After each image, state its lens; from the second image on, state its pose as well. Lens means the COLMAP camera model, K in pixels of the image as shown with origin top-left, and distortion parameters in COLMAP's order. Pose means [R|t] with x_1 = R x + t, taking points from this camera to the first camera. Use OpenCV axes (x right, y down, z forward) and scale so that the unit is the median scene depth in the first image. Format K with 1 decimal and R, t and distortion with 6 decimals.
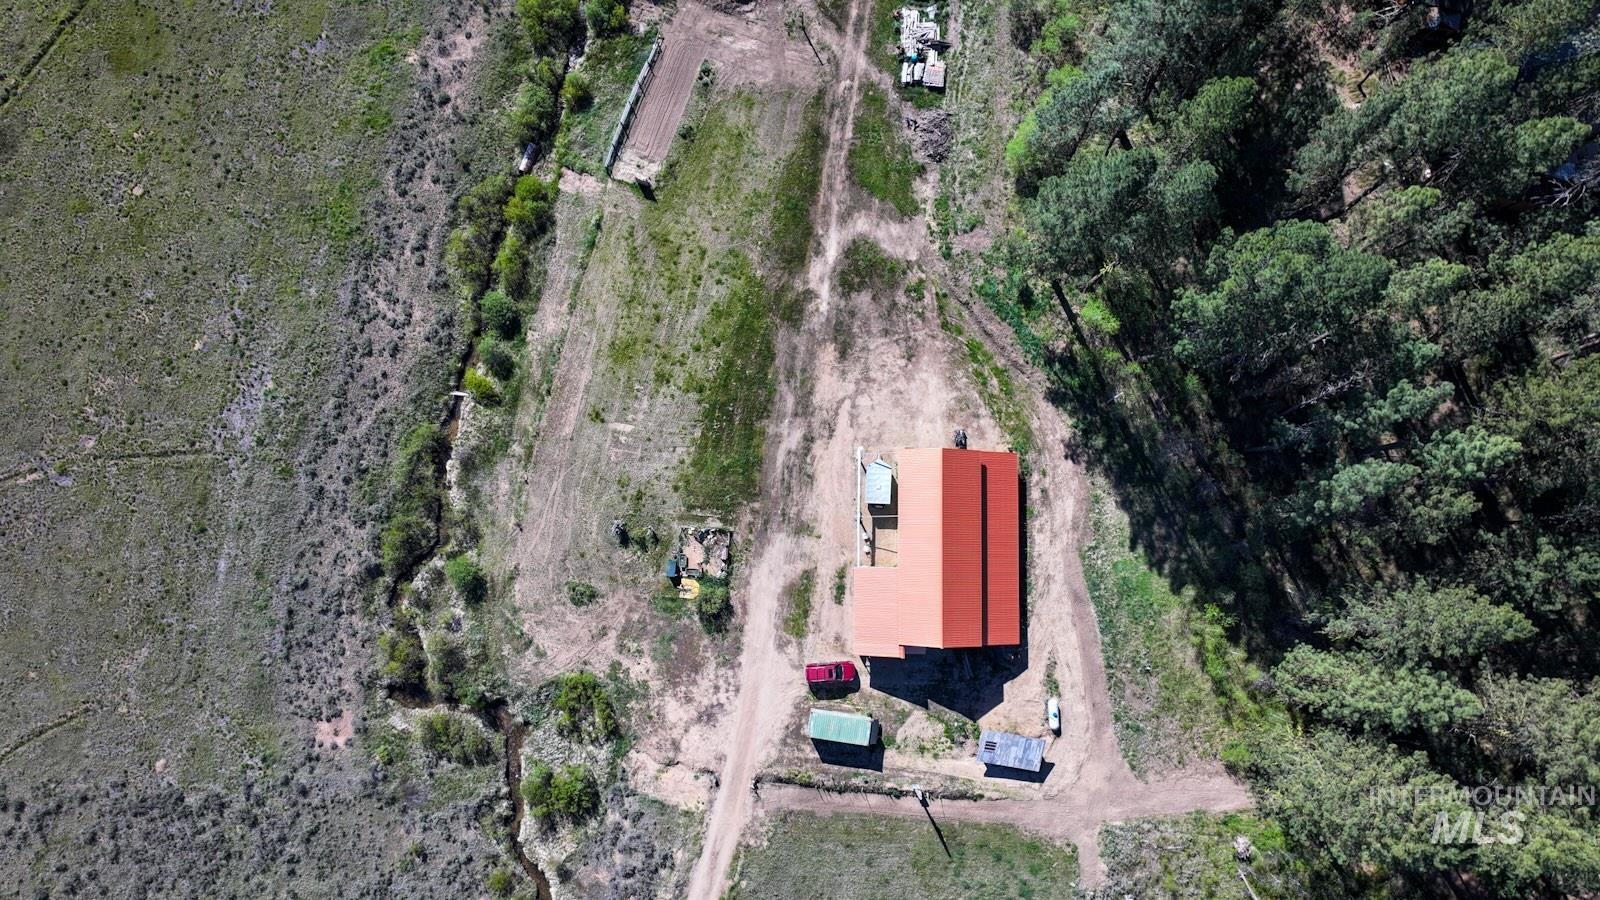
lens RADIAL K [[1129.1, 0, 804.3], [0, 1129.1, 449.0], [0, 0, 1]] dist [0.003906, 0.001585]
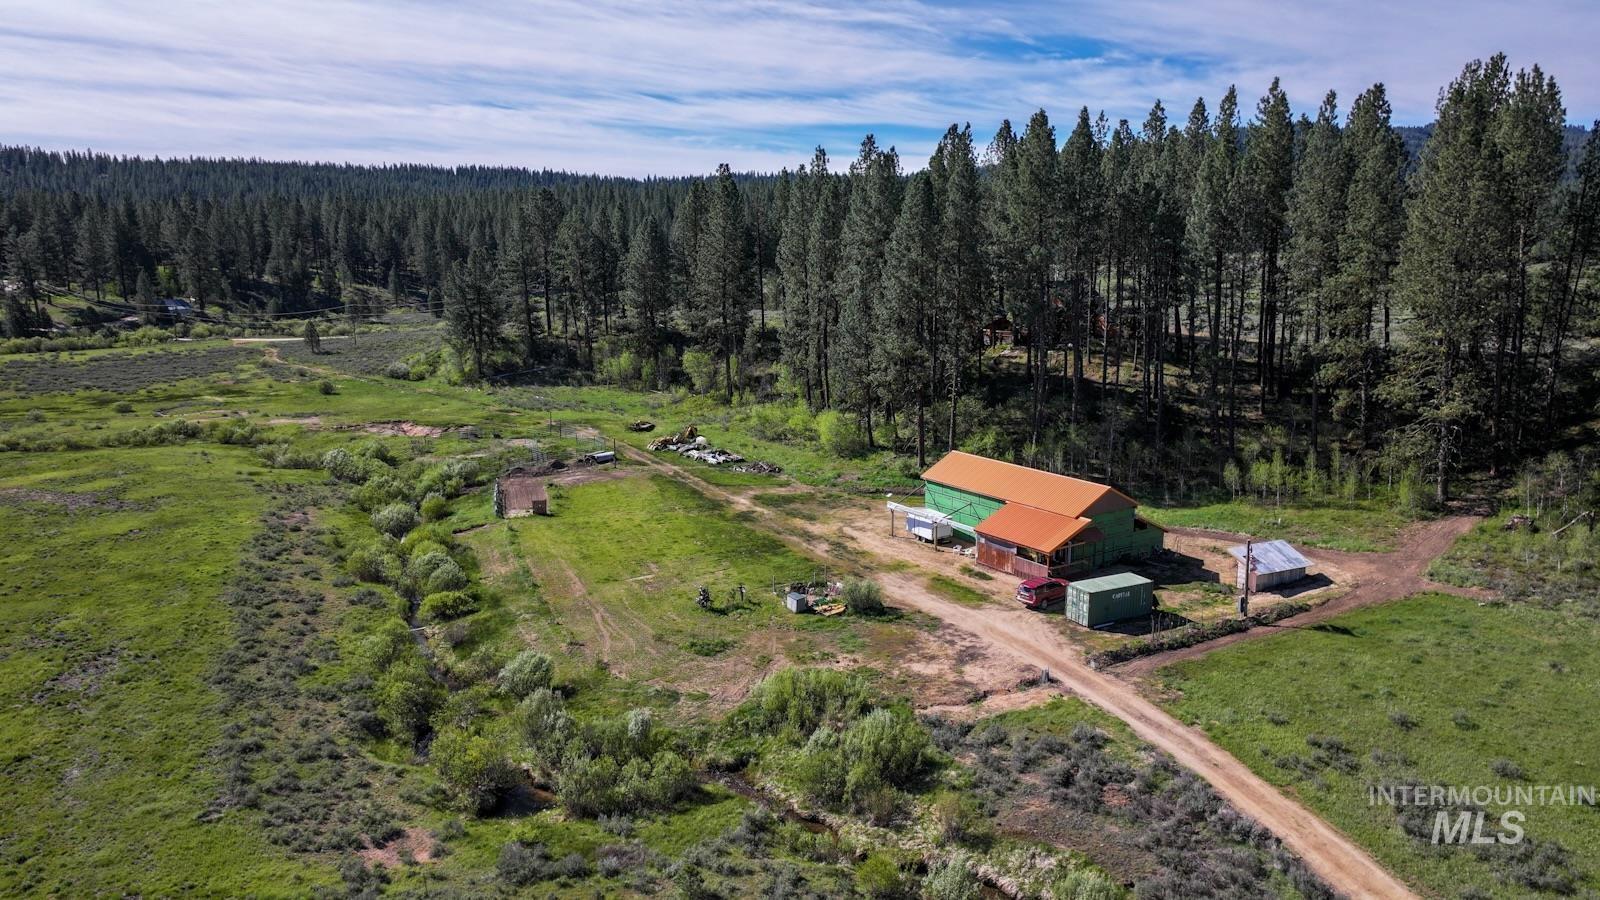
lens RADIAL K [[1128.2, 0, 802.9], [0, 1128.2, 450.1], [0, 0, 1]] dist [0.002075, 0.010374]
pose [[0.814397, -0.102210, 0.571236, -0.524675], [0.577091, 0.246153, -0.778701, 0.658769], [-0.061021, 0.963827, 0.259451, 0.707169]]
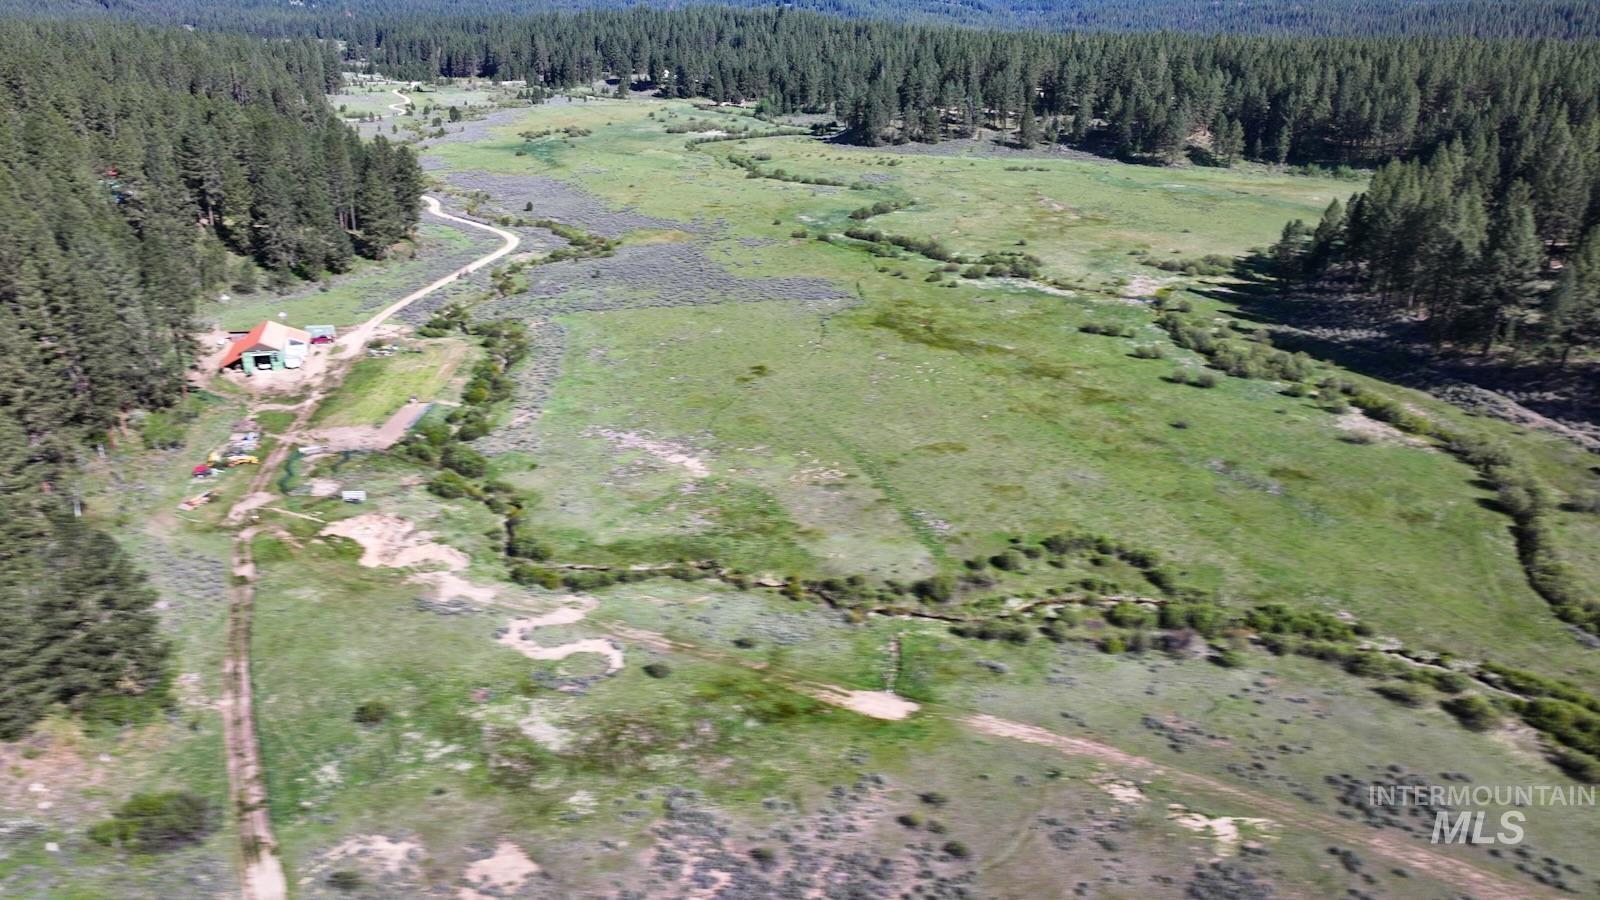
lens RADIAL K [[1114.7, 0, 800.0], [0, 1114.7, 450.0], [0, 0, 1]] dist [0.023903, 0.000306]
pose [[-0.949095, 0.119182, -0.291571, -0.210790], [-0.313029, -0.253774, 0.915211, -2.283167], [0.035084, 0.959893, 0.278164, 0.591602]]
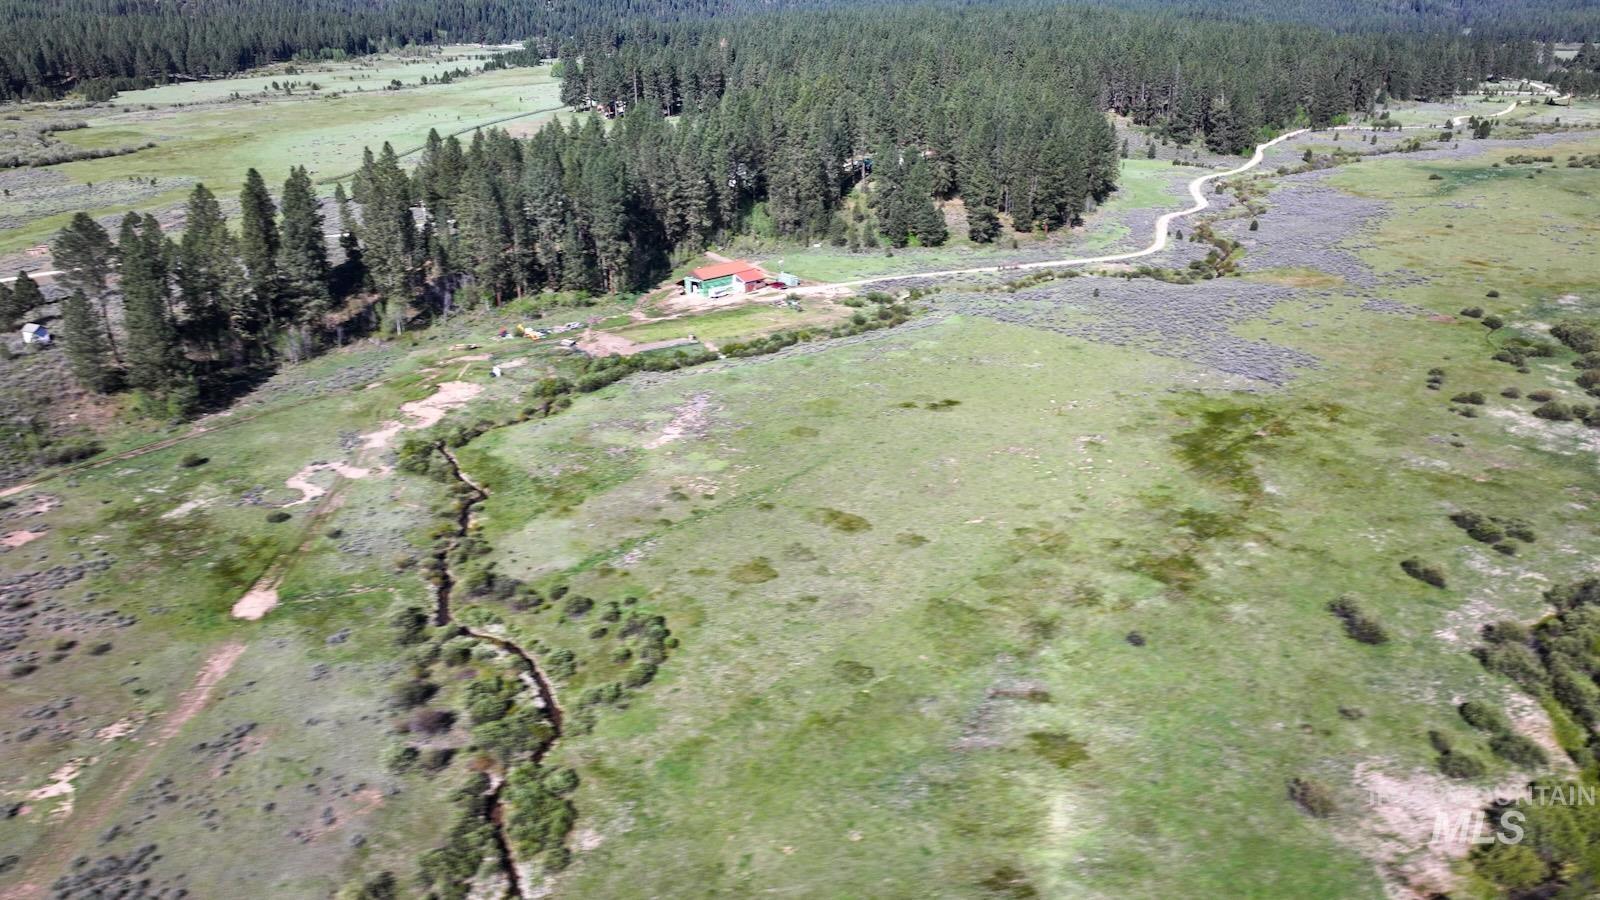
lens RADIAL K [[1128.2, 0, 802.9], [0, 1128.2, 450.1], [0, 0, 1]] dist [0.002075, 0.010374]
pose [[-0.743650, -0.232808, 0.626725, -1.841612], [0.665938, -0.174860, 0.725224, -1.830330], [-0.059249, 0.956674, 0.285070, 0.577116]]
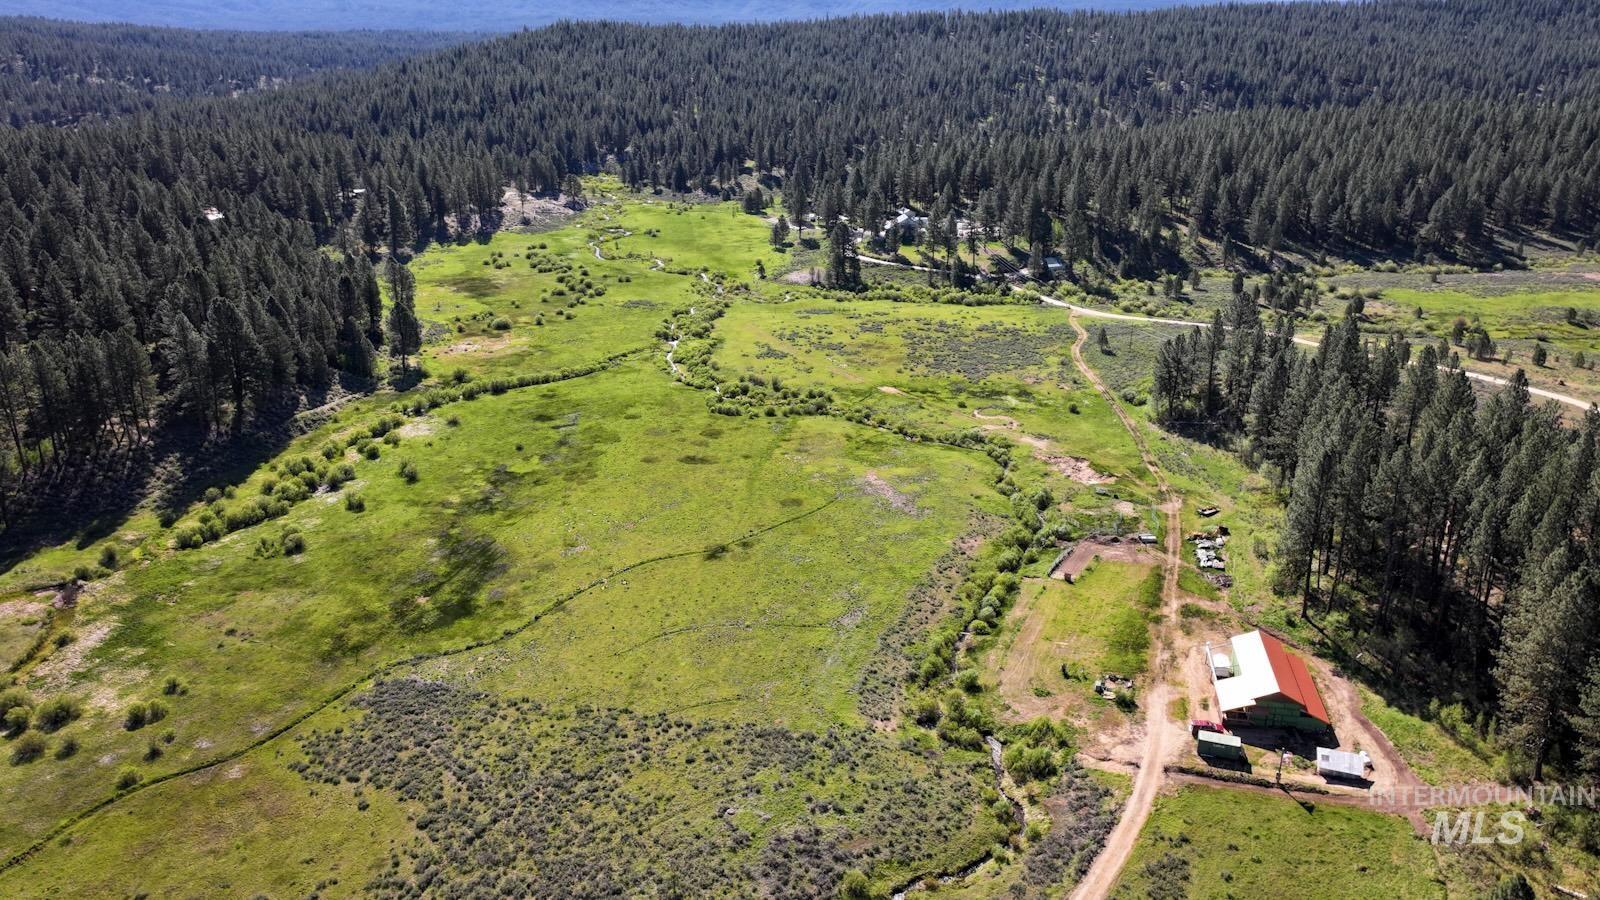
lens RADIAL K [[1128.2, 0, 802.9], [0, 1128.2, 450.1], [0, 0, 1]] dist [0.002075, 0.010374]
pose [[0.983234, 0.072271, -0.167413, -0.289331], [-0.182123, 0.434655, -0.881990, 1.489553], [0.009025, 0.897692, 0.440530, -0.045039]]
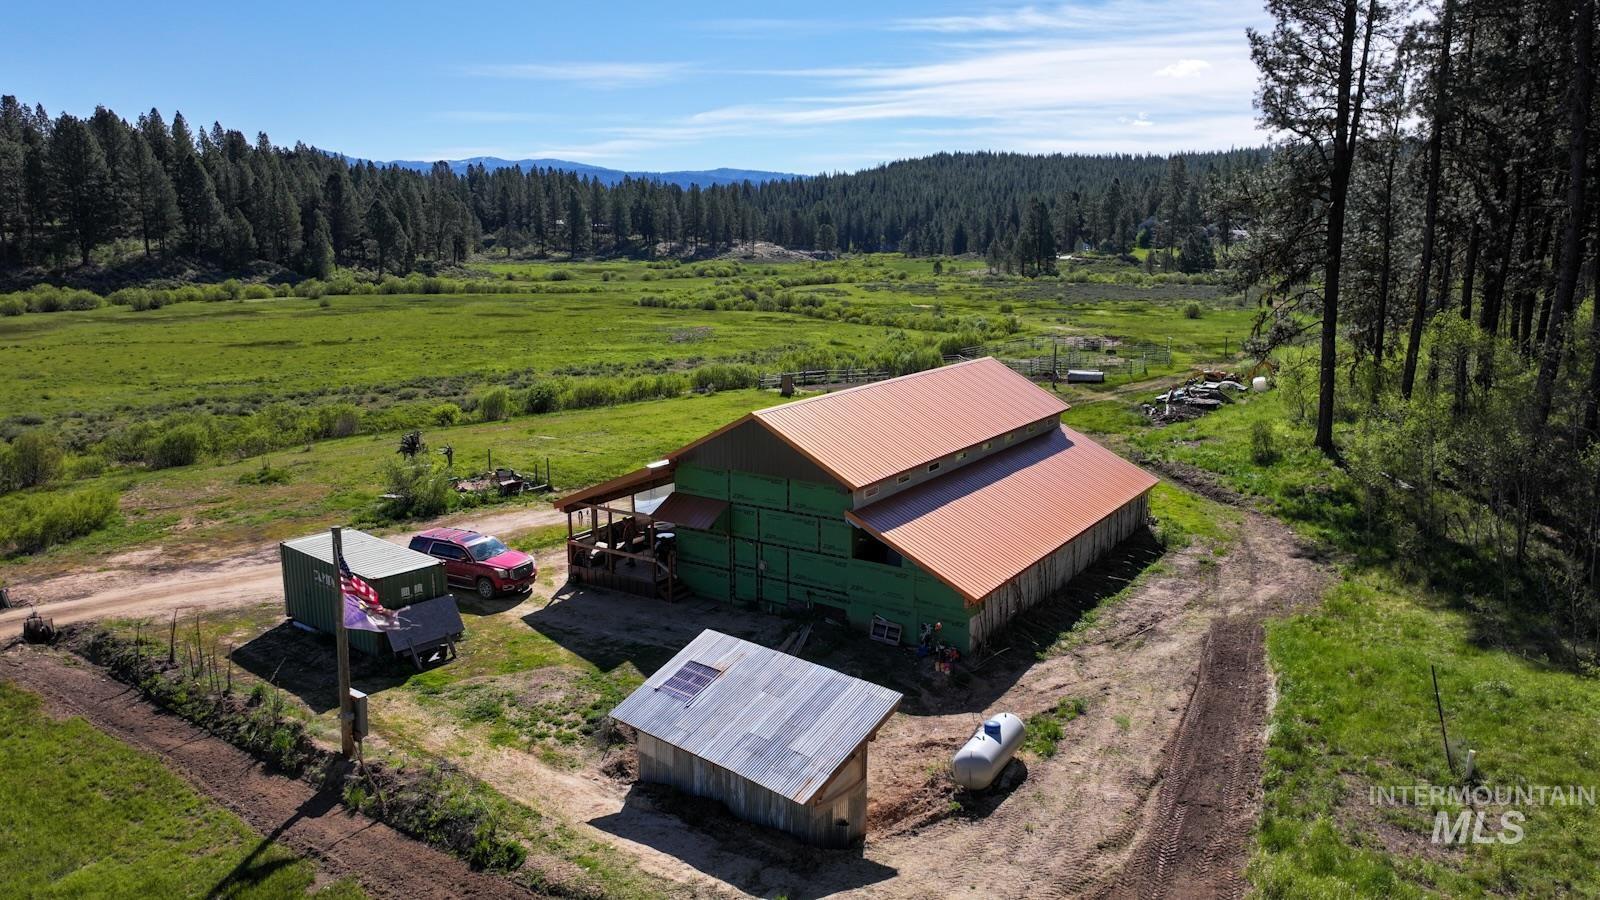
lens RADIAL K [[1129.1, 0, 804.3], [0, 1129.1, 449.0], [0, 0, 1]] dist [0.003906, 0.001585]
pose [[0.842740, 0.114463, -0.526012, 0.296169], [-0.536744, 0.253419, -0.804789, 0.417271], [0.041183, 0.960561, 0.275003, 0.850879]]
